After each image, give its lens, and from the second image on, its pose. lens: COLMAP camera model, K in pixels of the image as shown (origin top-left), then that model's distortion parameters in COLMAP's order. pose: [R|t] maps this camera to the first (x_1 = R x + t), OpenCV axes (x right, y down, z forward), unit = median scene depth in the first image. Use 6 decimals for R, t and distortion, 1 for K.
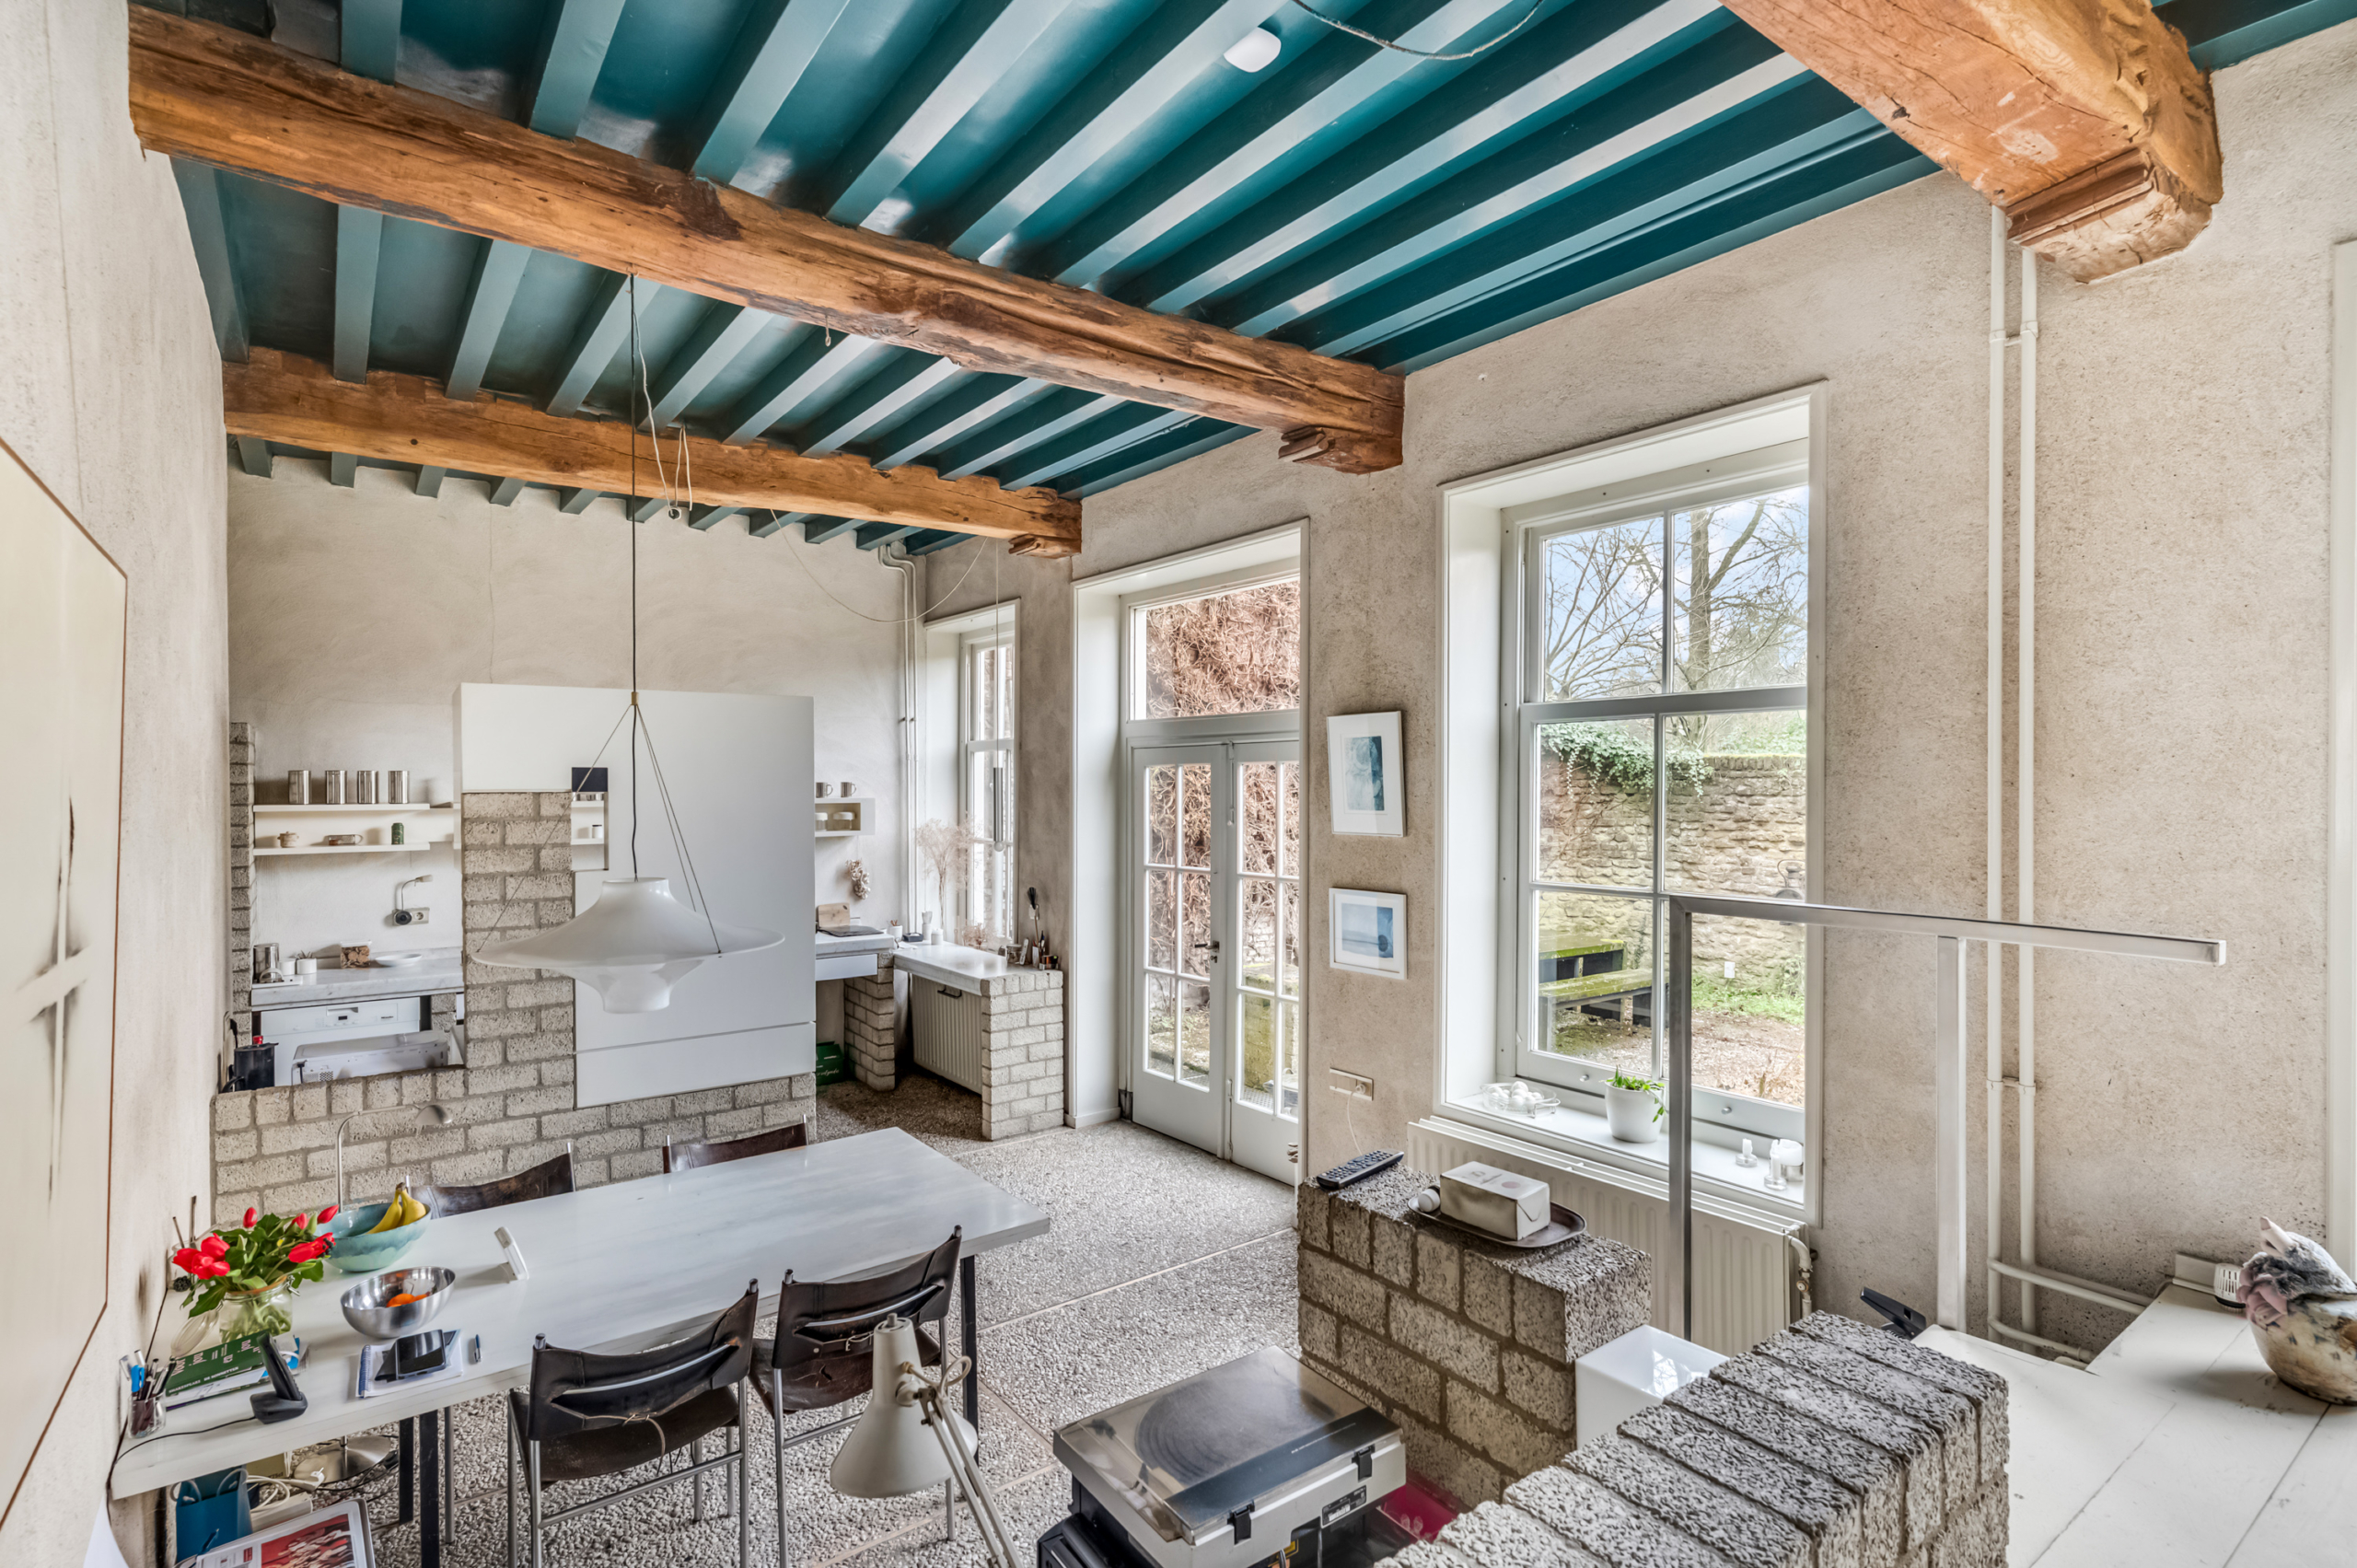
lens RADIAL K [[1128.1, 0, 1164.3], [0, 1128.1, 788.4], [0, 0, 1]] dist [0.001430, 0.003205]
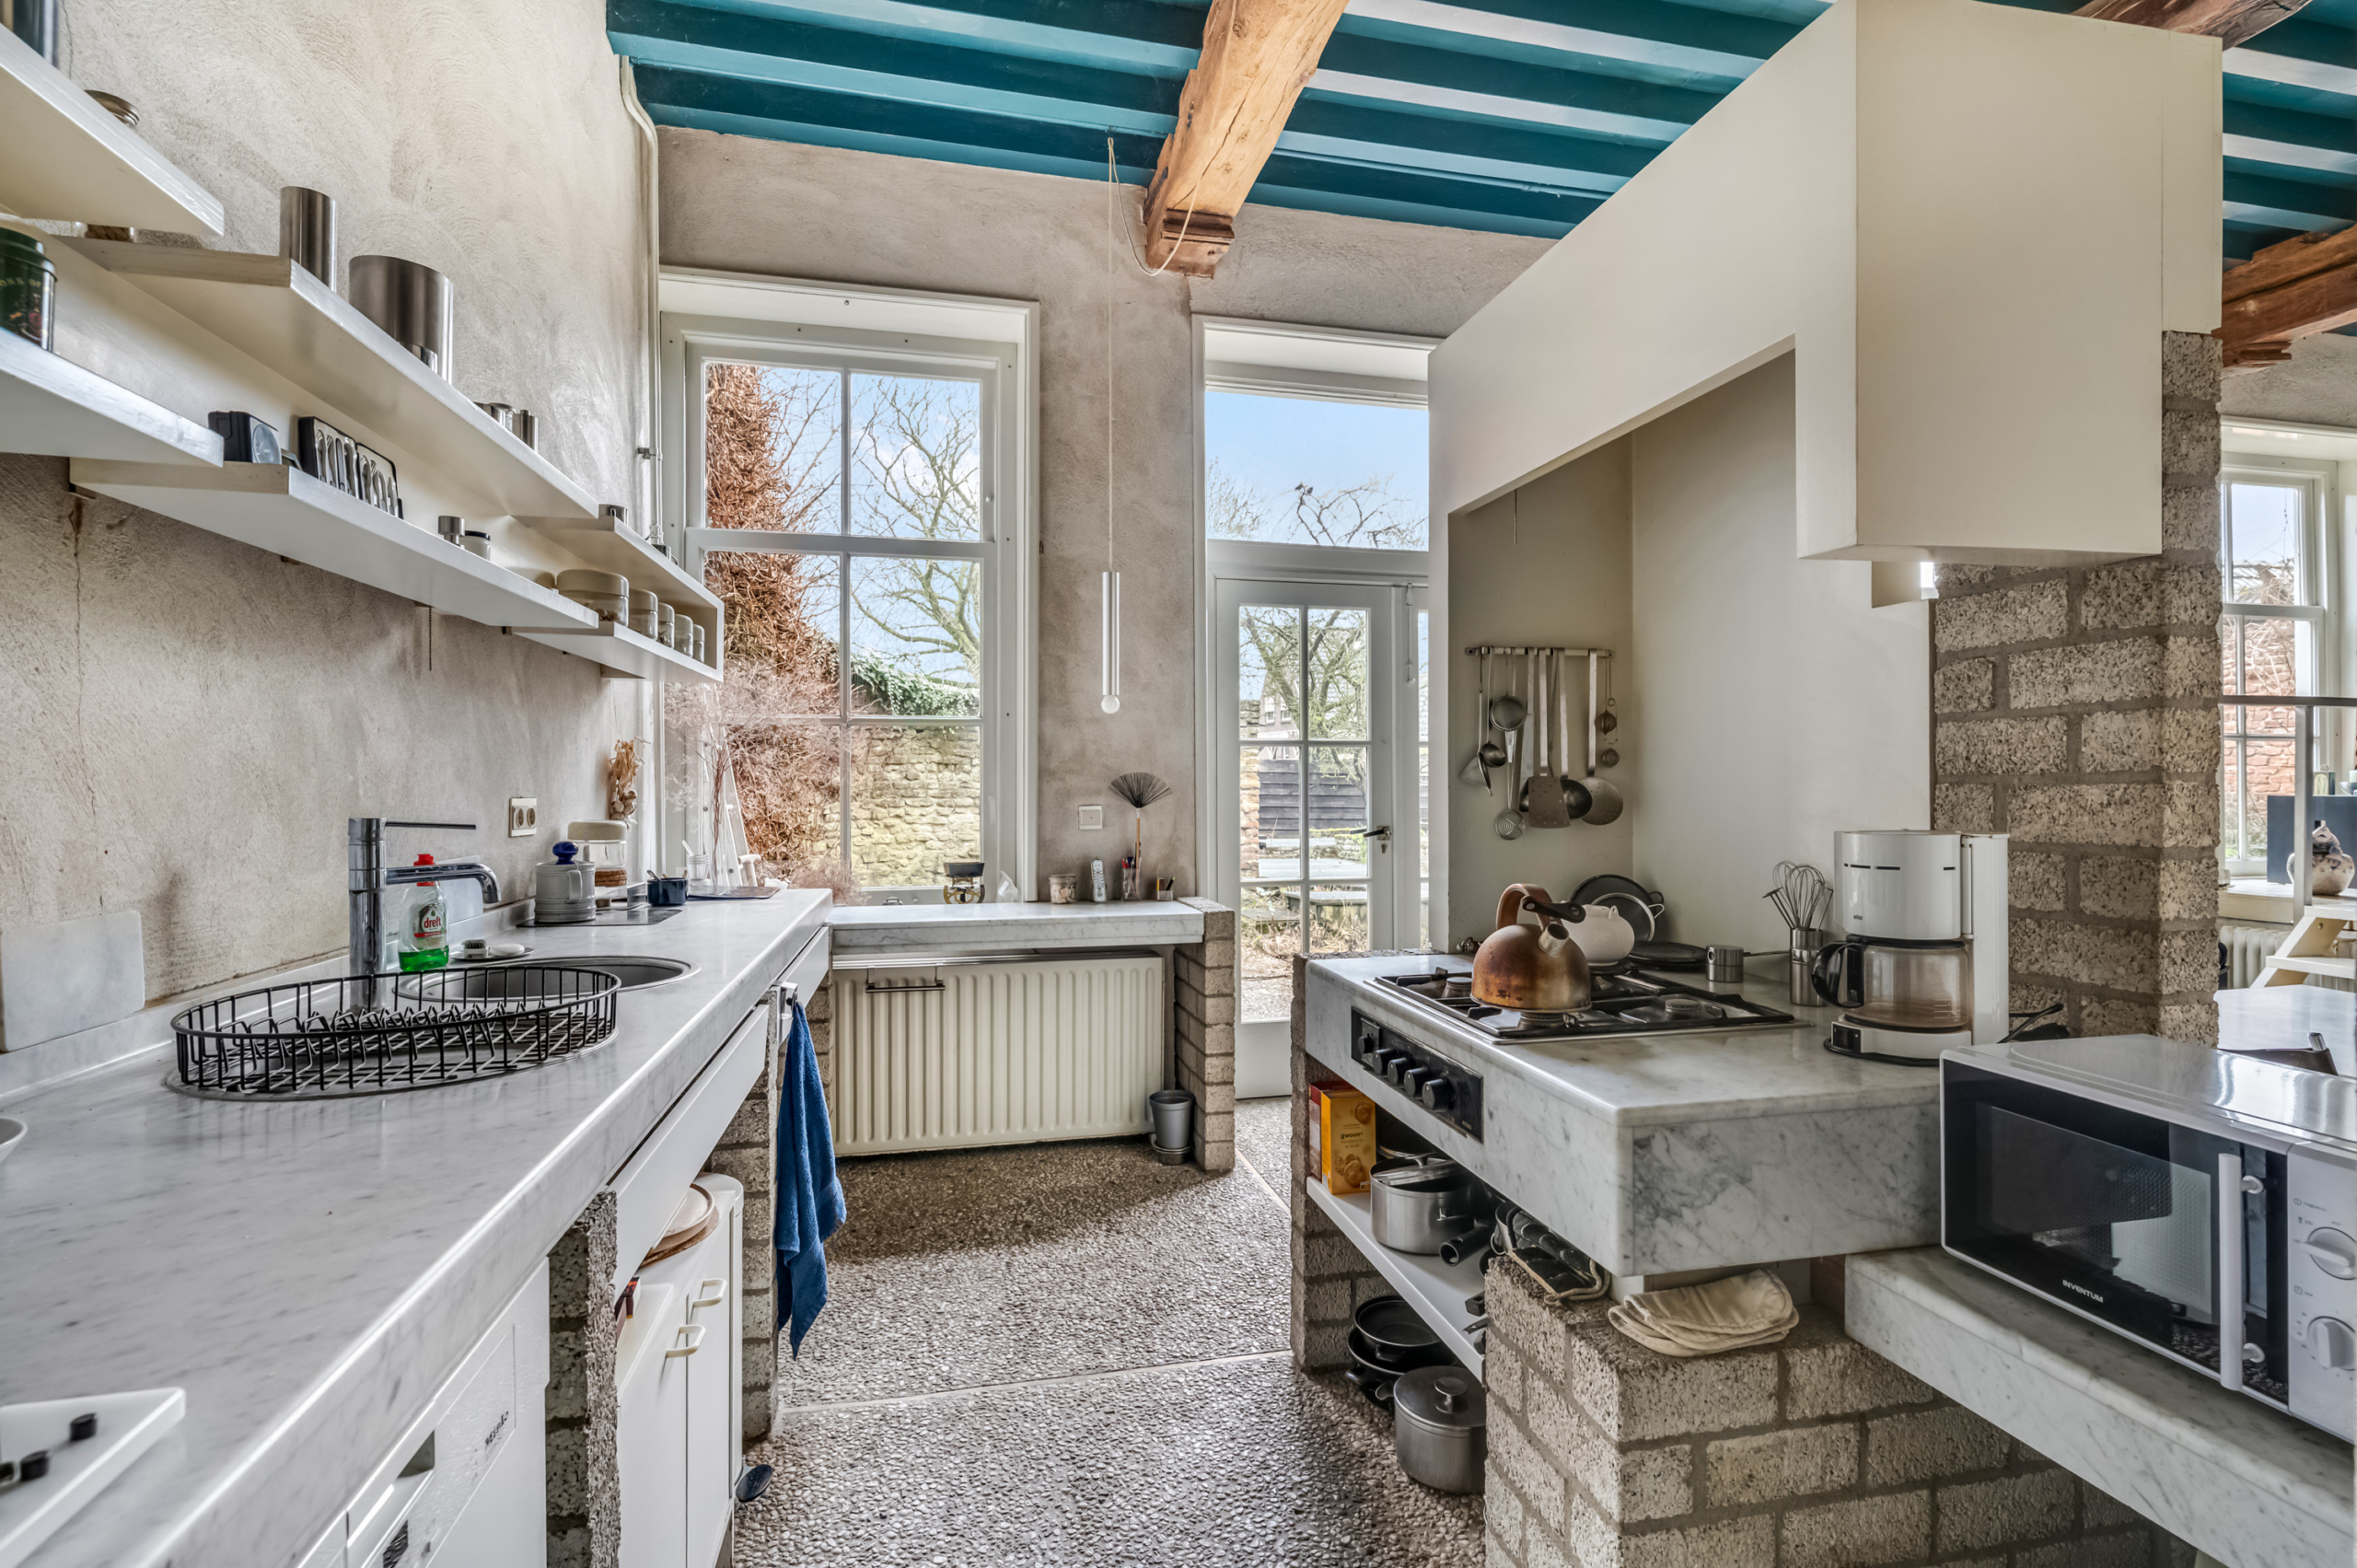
lens RADIAL K [[1128.1, 0, 1183.6], [0, 1128.1, 785.1], [0, 0, 1]] dist [0.001430, 0.003205]
pose [[0.389149, -0.001890, 0.921173, -0.389785], [0.006225, 0.999980, -0.000578, 0.053597], [-0.921154, 0.005959, 0.389153, 0.415891]]
